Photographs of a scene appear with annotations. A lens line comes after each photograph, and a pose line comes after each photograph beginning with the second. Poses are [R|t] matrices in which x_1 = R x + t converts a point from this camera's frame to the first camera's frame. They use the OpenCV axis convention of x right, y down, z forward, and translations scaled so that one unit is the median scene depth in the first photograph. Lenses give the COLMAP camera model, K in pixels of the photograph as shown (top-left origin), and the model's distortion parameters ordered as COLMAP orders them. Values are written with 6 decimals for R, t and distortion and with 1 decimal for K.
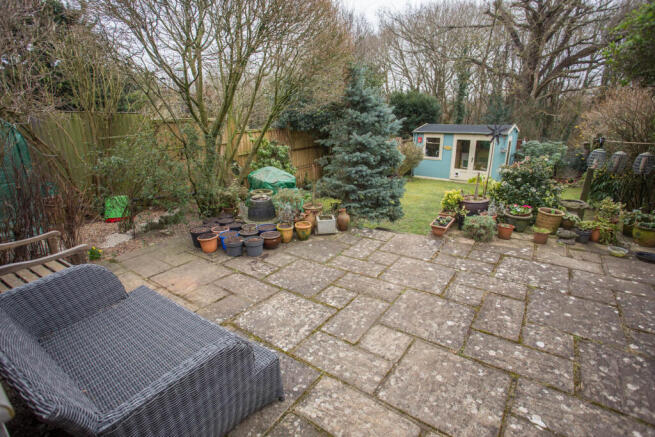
lens RADIAL K [[326.7, 0, 320.0], [0, 326.7, 215.3], [0, 0, 1]] dist [-0.074724, 0.032207]
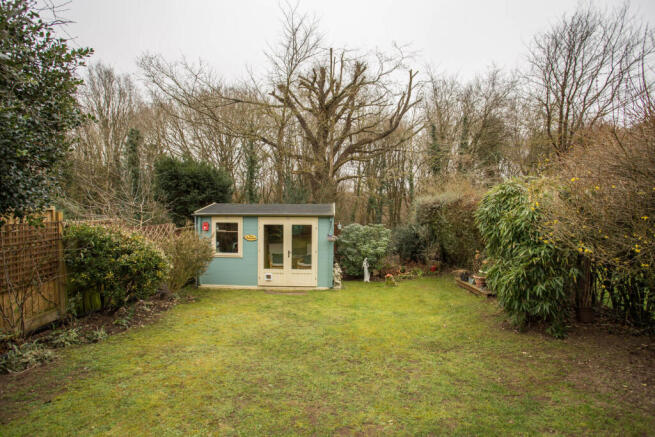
lens RADIAL K [[326.7, 0, 320.0], [0, 326.7, 215.3], [0, 0, 1]] dist [-0.074724, 0.032207]
pose [[0.811731, 0.005211, 0.584008, 0.138555], [0.156217, 0.961587, -0.225712, -0.090012], [-0.562751, 0.274449, 0.779736, 0.432070]]
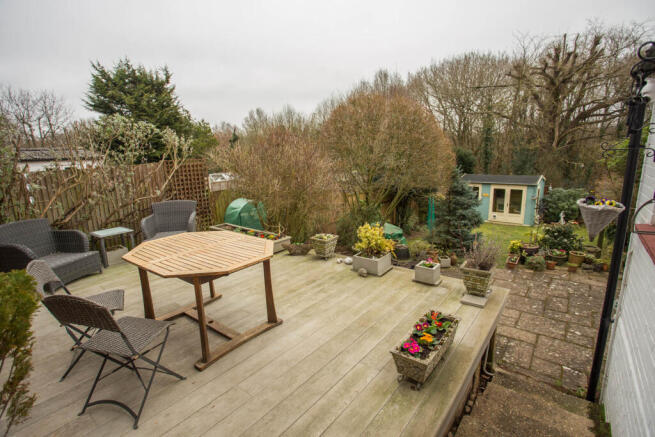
lens RADIAL K [[326.7, 0, 320.0], [0, 326.7, 215.3], [0, 0, 1]] dist [-0.074724, 0.032207]
pose [[0.998427, -0.007829, -0.055524, -0.167546], [0.002152, 0.994826, -0.101569, -0.014061], [0.056032, 0.101289, 0.993278, -0.234790]]
